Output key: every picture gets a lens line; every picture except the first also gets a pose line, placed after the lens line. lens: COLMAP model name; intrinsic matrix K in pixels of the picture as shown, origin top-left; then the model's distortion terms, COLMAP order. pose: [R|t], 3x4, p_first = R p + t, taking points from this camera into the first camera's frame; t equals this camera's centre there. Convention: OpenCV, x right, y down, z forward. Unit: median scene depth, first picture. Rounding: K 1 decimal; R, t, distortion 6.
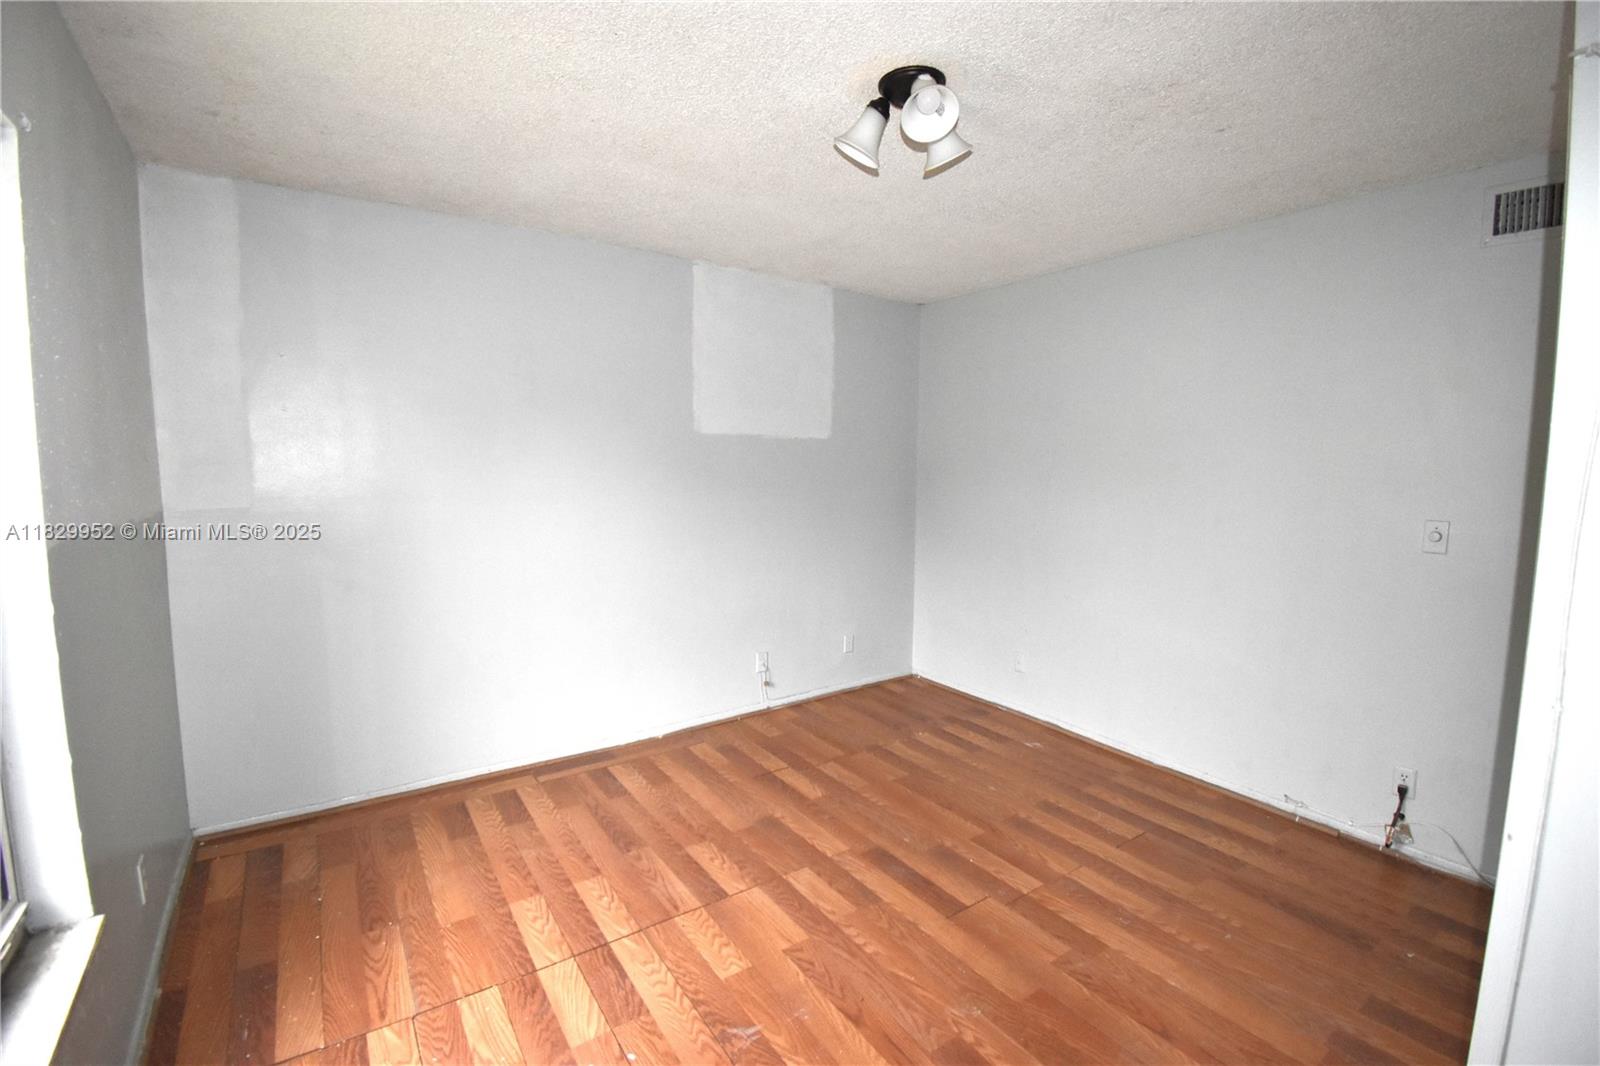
lens RADIAL K [[739.4, 0, 810.1], [0, 739.4, 531.8], [0, 0, 1]] dist [0.019711, -0.028086]
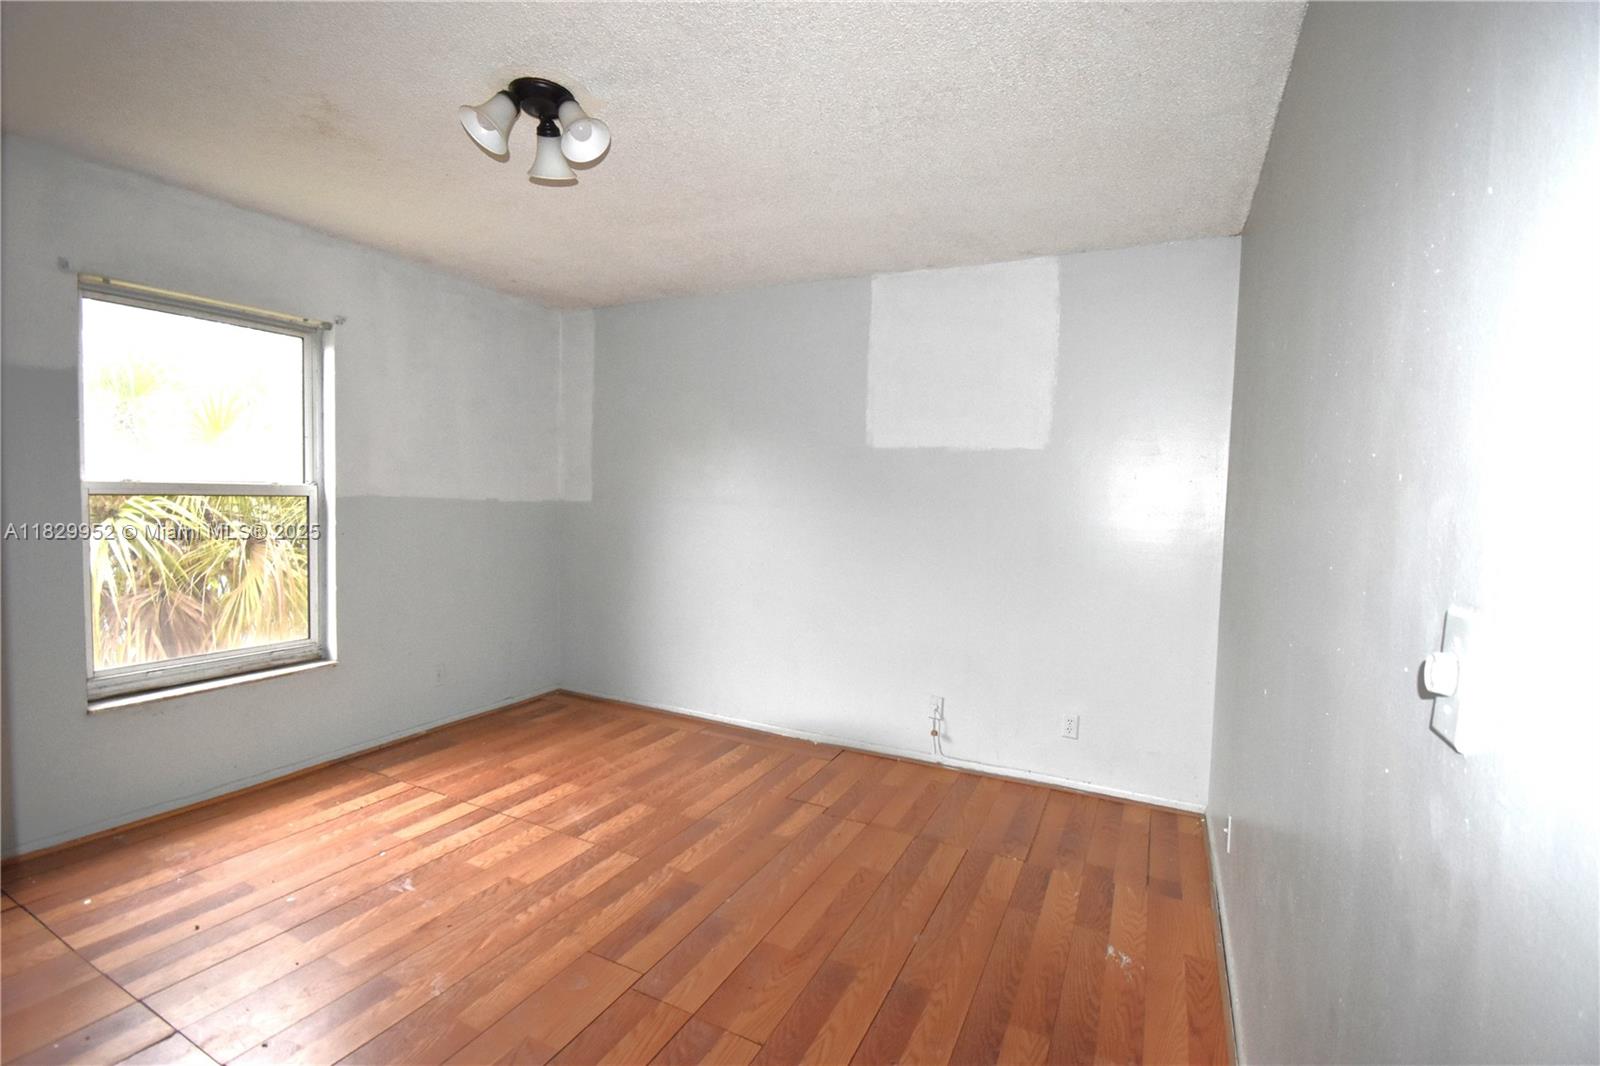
lens RADIAL K [[739.7, 0, 755.9], [0, 739.7, 531.3], [0, 0, 1]] dist [0.000443, -0.000071]
pose [[0.440904, 0.058482, -0.895647, 0.917268], [-0.115629, 0.993261, 0.007934, -0.009179], [0.890075, 0.100064, 0.444695, 0.647558]]
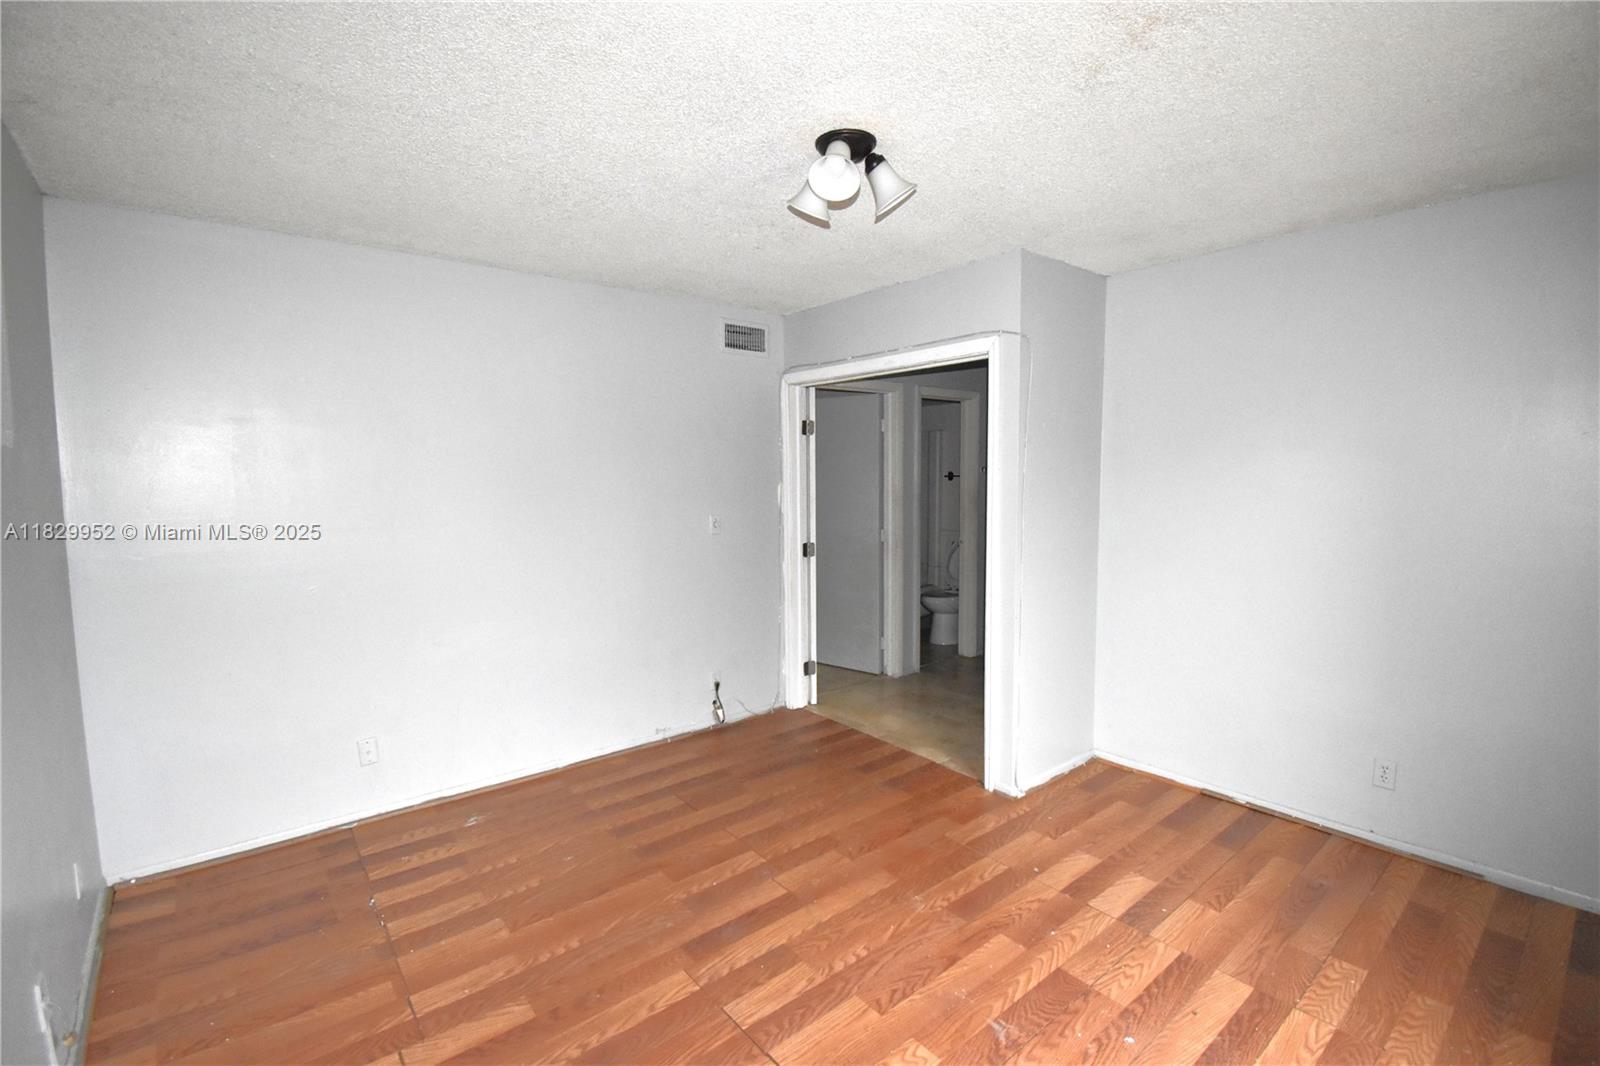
lens RADIAL K [[716.7, 0, 800.0], [0, 716.7, 533.0], [0, 0, 1]] dist [0.015307, -0.025537]
pose [[-0.107939, -0.092693, 0.989827, -0.715842], [0.102315, 0.989321, 0.103803, -0.116674], [-0.988879, 0.112479, -0.097303, 0.928092]]
